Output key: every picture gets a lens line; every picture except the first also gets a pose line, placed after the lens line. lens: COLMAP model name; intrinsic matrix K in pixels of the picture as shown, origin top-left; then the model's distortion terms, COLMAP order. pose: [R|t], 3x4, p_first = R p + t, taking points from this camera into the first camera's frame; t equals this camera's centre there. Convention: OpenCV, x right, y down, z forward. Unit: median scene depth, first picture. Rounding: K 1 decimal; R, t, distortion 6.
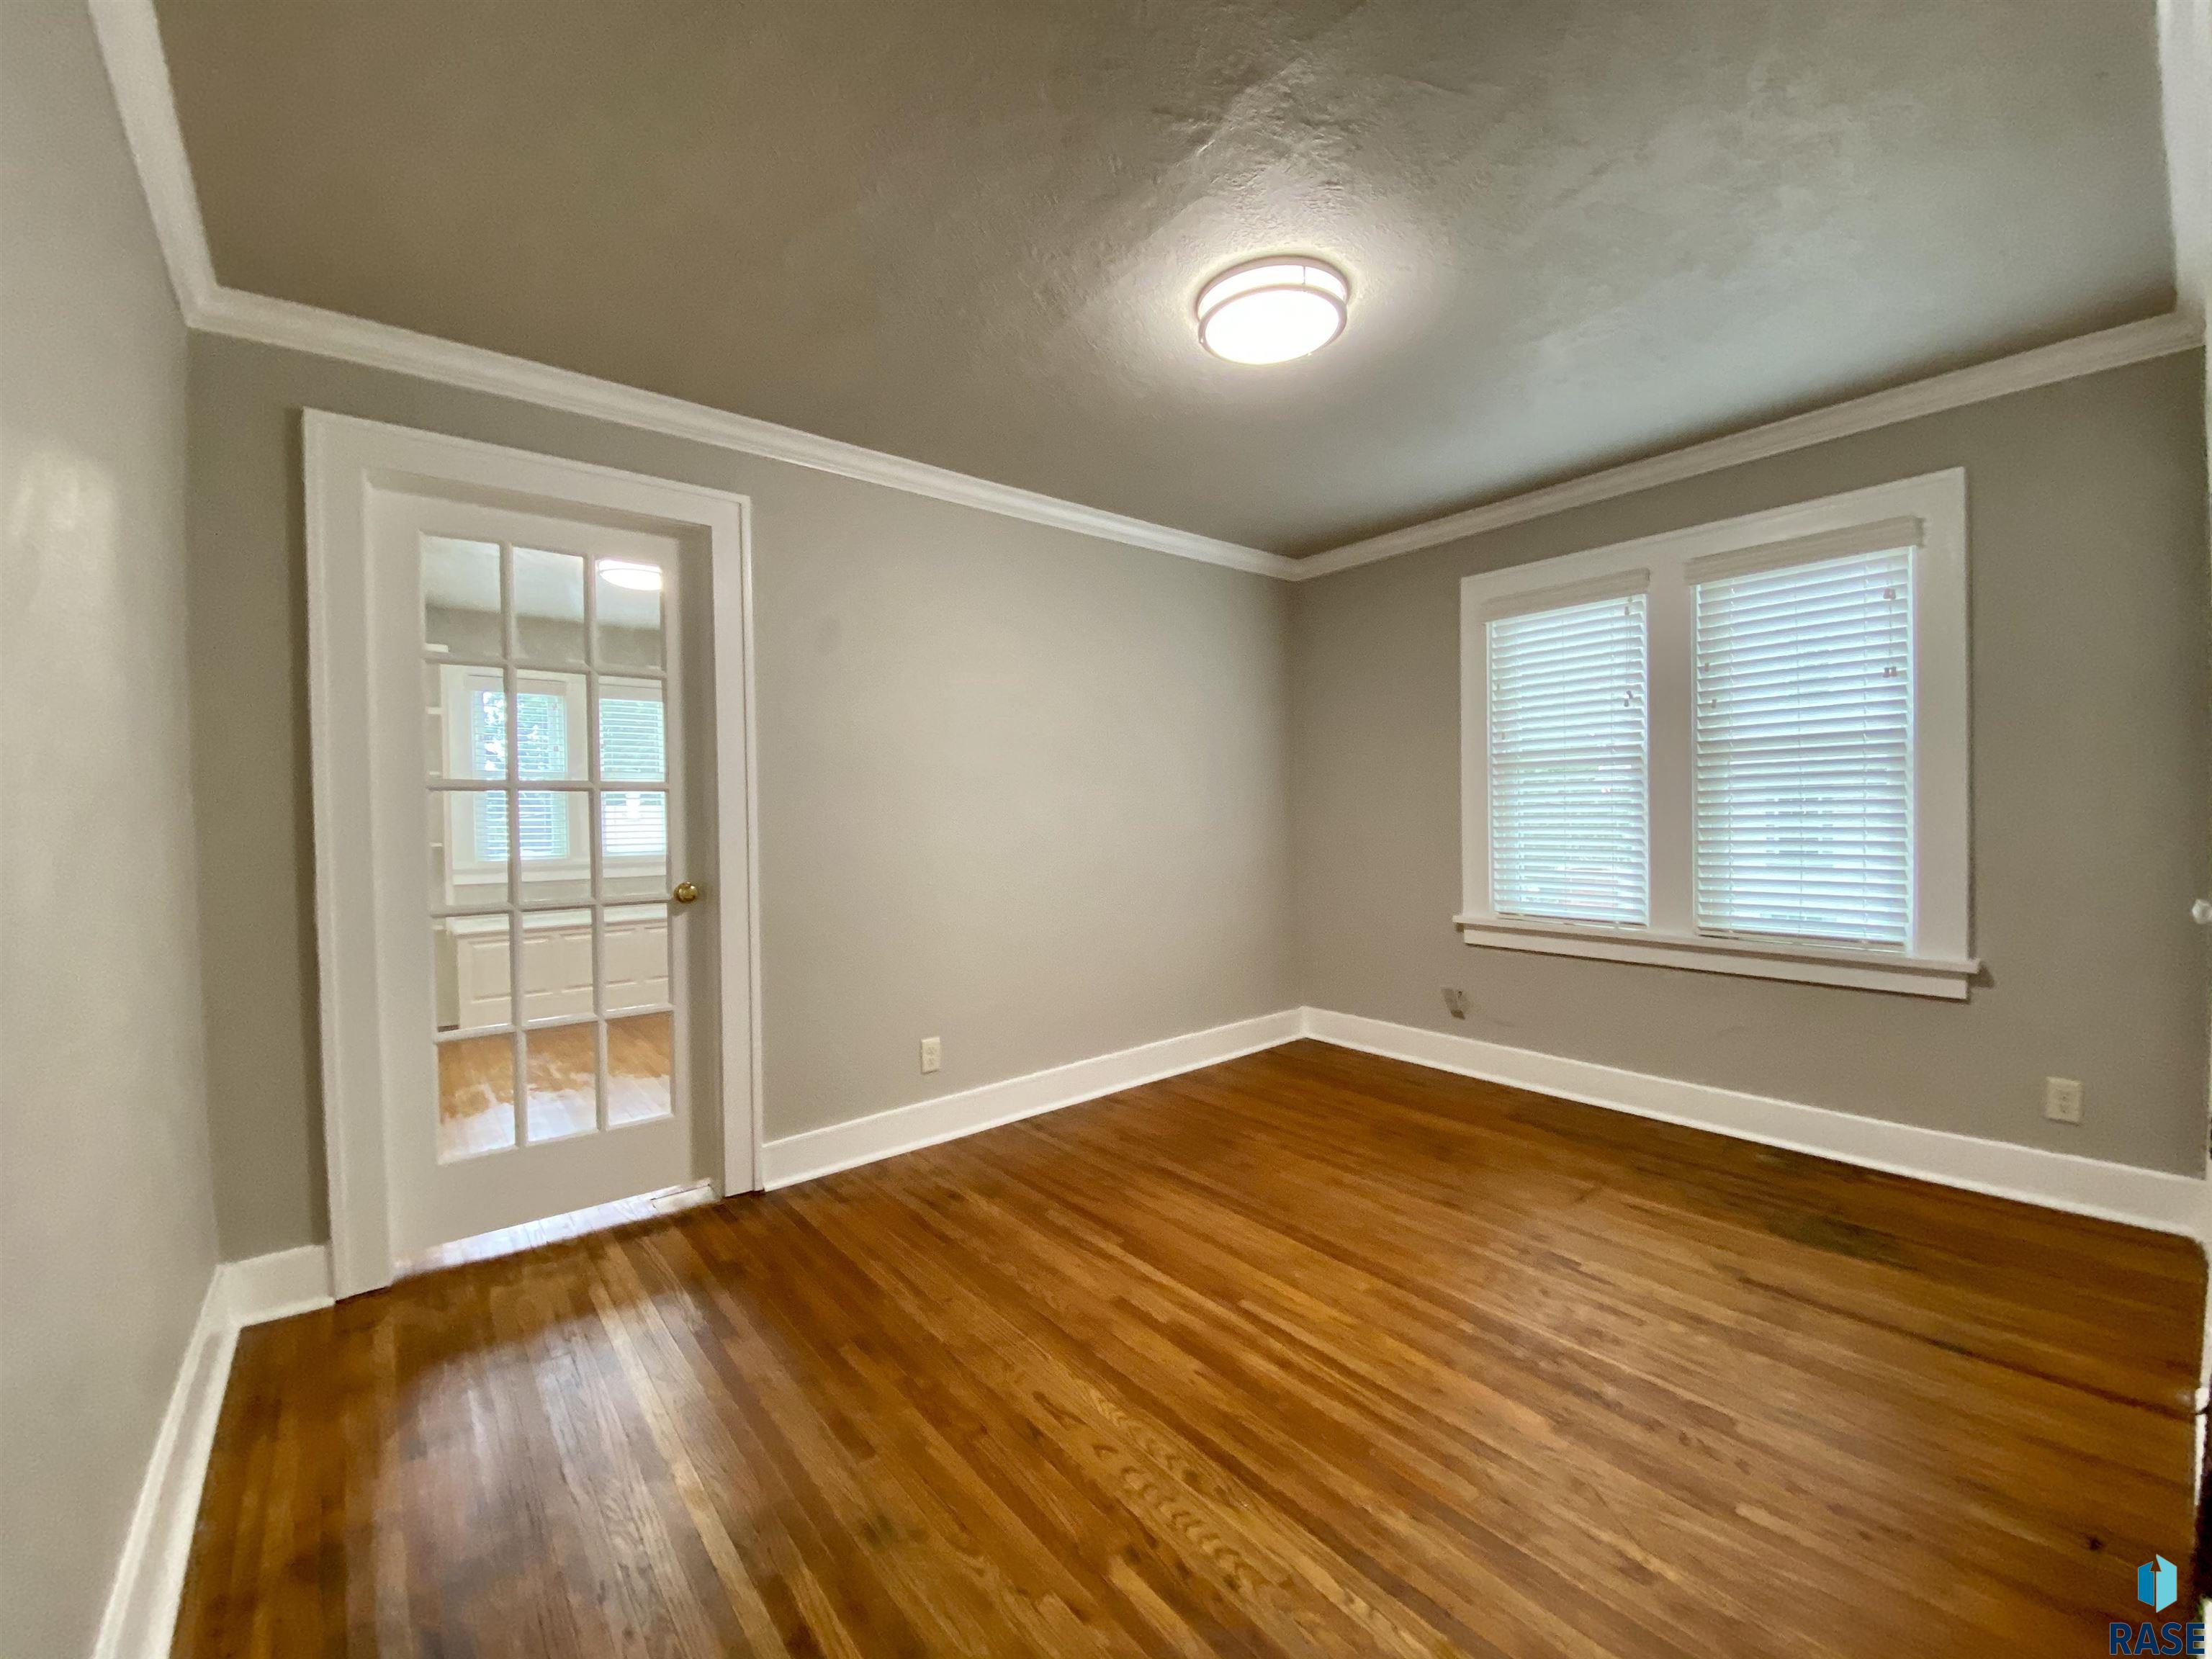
lens RADIAL K [[900.3, 0, 1098.3], [0, 900.3, 814.5], [0, 0, 1]] dist [-0.000648, -0.000211]
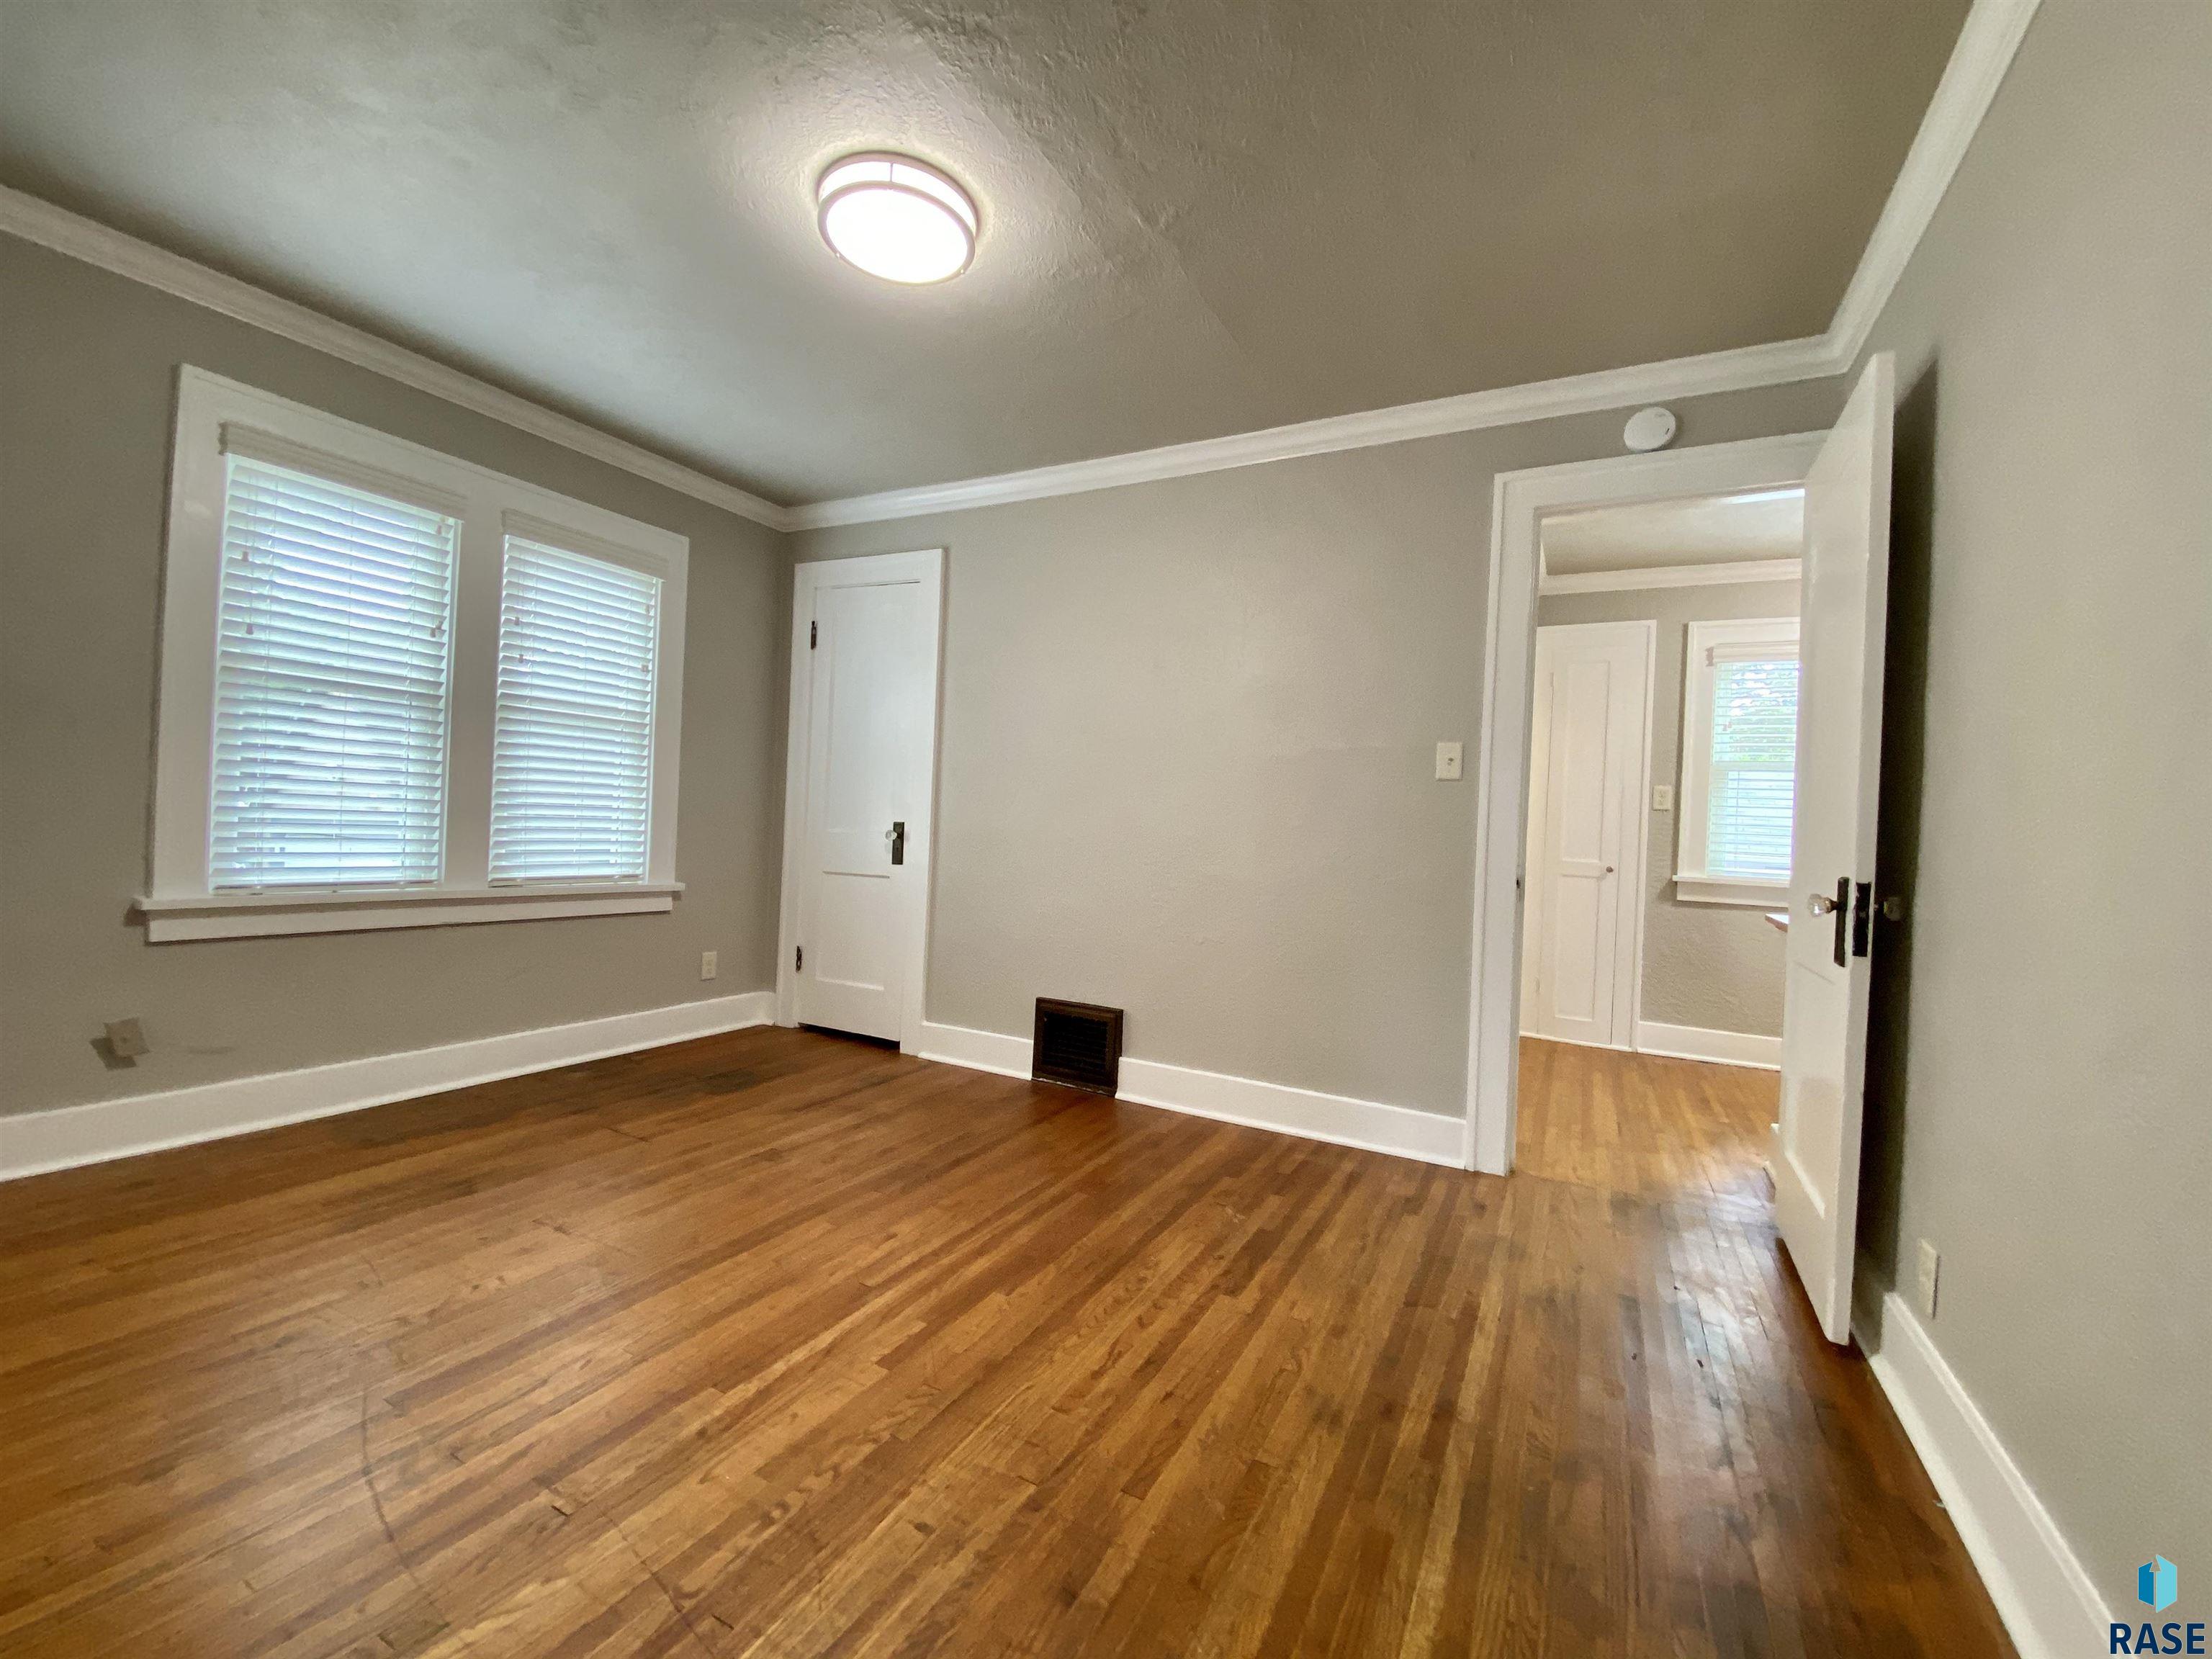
lens RADIAL K [[903.6, 0, 1101.8], [0, 903.6, 830.8], [0, 0, 1]] dist [0.017940, -0.012480]
pose [[-0.395677, -0.004417, 0.918379, -0.621552], [-0.037051, 0.999251, -0.011157, 0.070337], [-0.917642, -0.038441, -0.395544, 0.940317]]
